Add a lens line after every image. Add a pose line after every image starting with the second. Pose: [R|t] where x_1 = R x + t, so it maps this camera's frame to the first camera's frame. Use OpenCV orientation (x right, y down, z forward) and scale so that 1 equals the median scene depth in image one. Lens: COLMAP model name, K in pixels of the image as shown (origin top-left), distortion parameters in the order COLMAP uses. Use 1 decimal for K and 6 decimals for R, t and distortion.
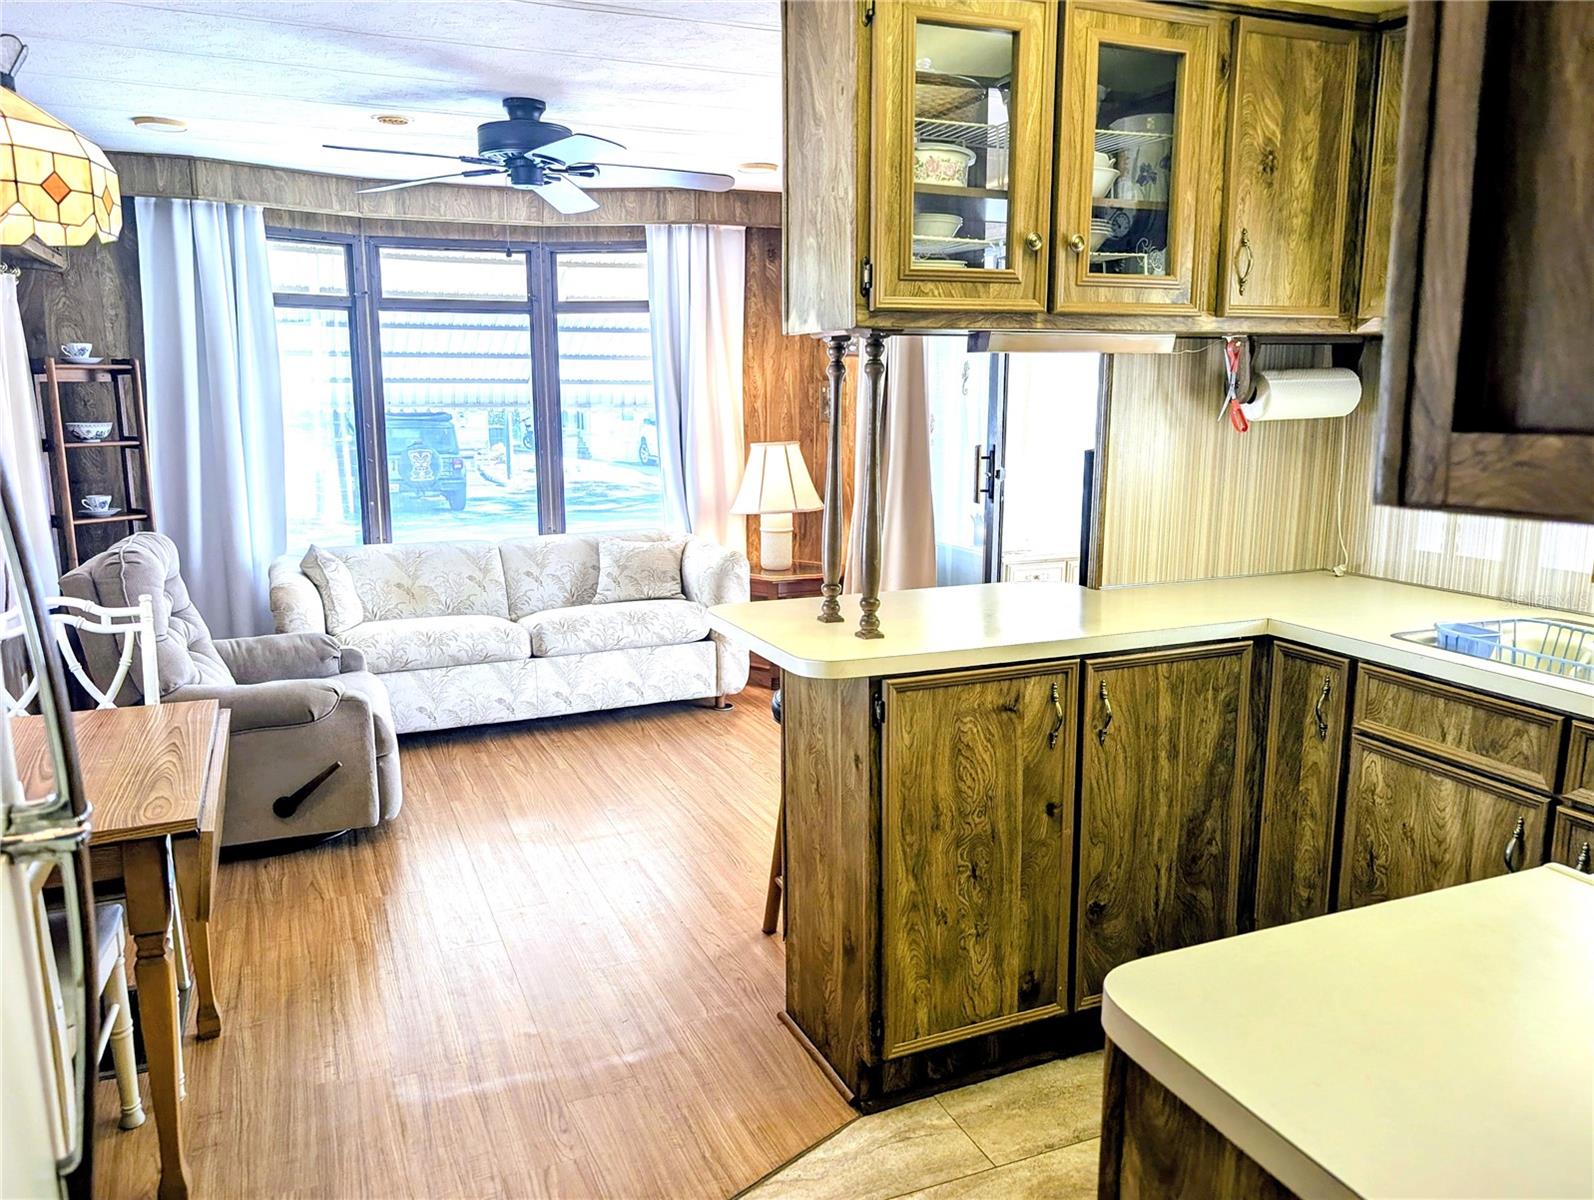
lens RADIAL K [[1155.3, 0, 797.0], [0, 1155.3, 600.0], [0, 0, 1]] dist [0.016111, -0.001764]
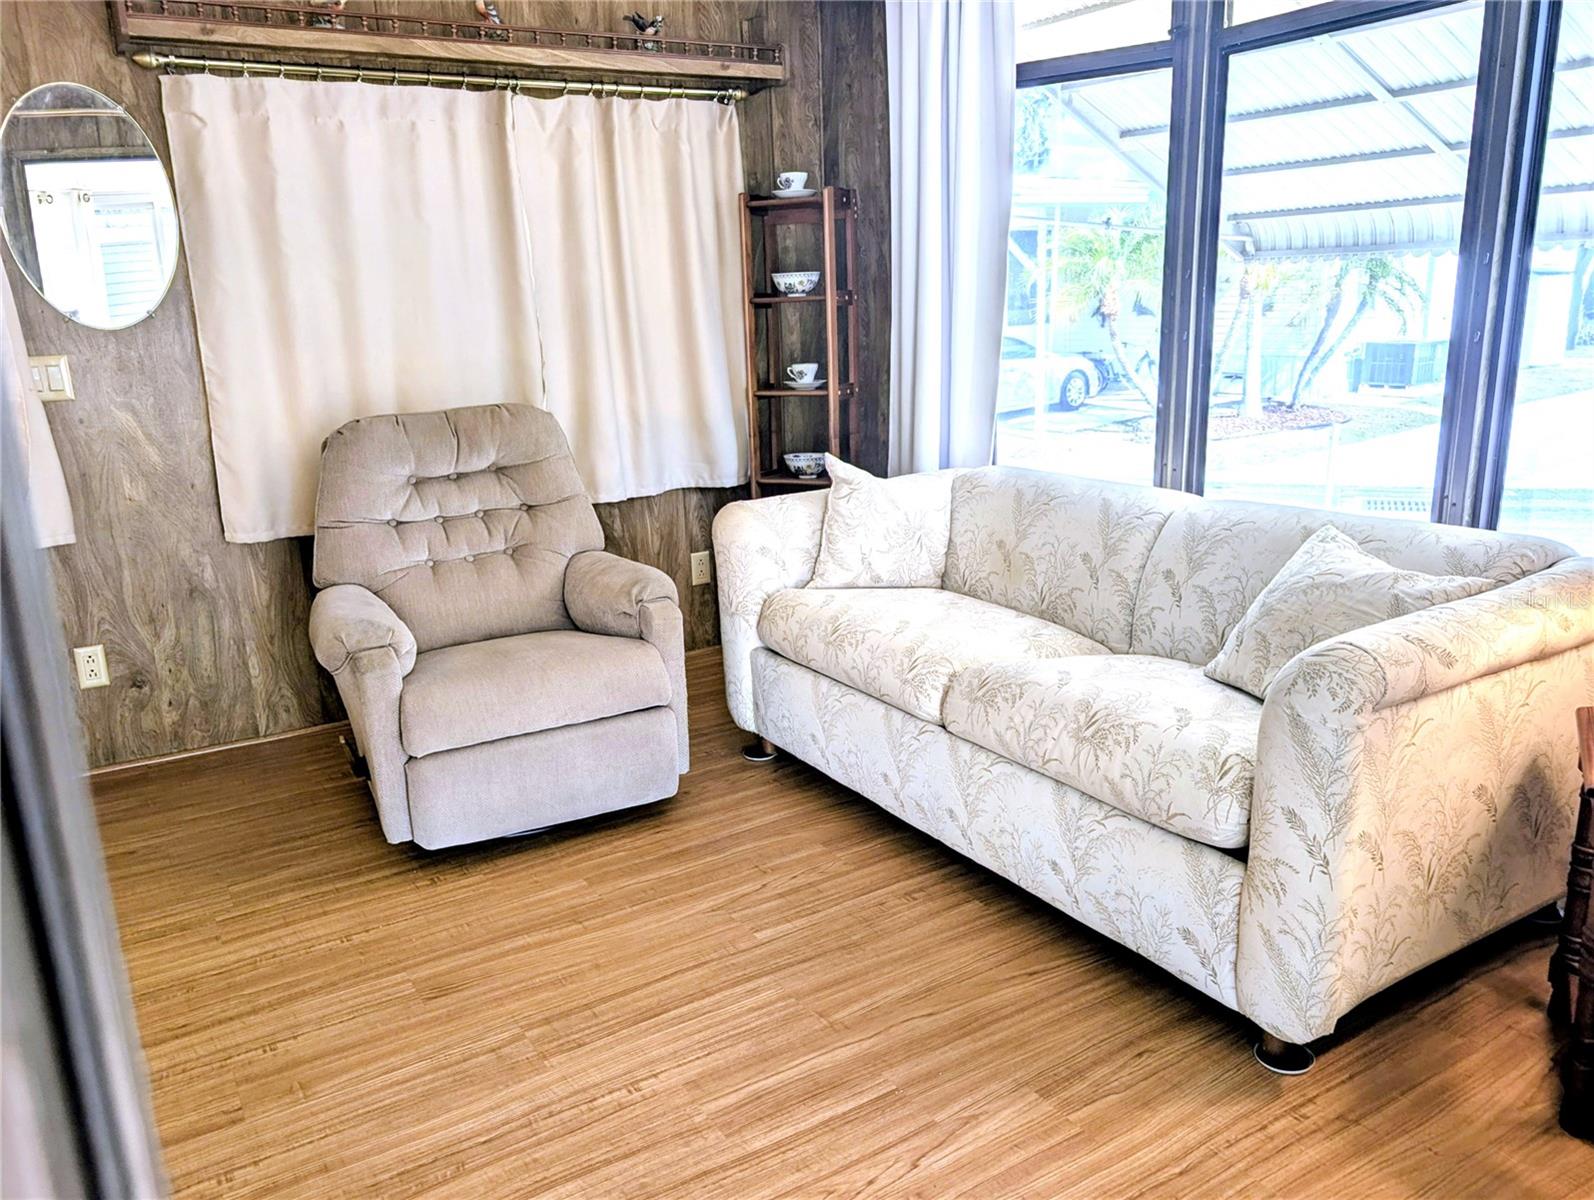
lens RADIAL K [[1202.6, 0, 797.0], [0, 1202.6, 600.0], [0, 0, 1]] dist [0.004518, 0.000328]
pose [[0.133402, 0.238052, -0.962047, 0.269620], [-0.149617, 0.964436, 0.217896, -0.114076], [0.979703, 0.114871, 0.164274, 0.870998]]
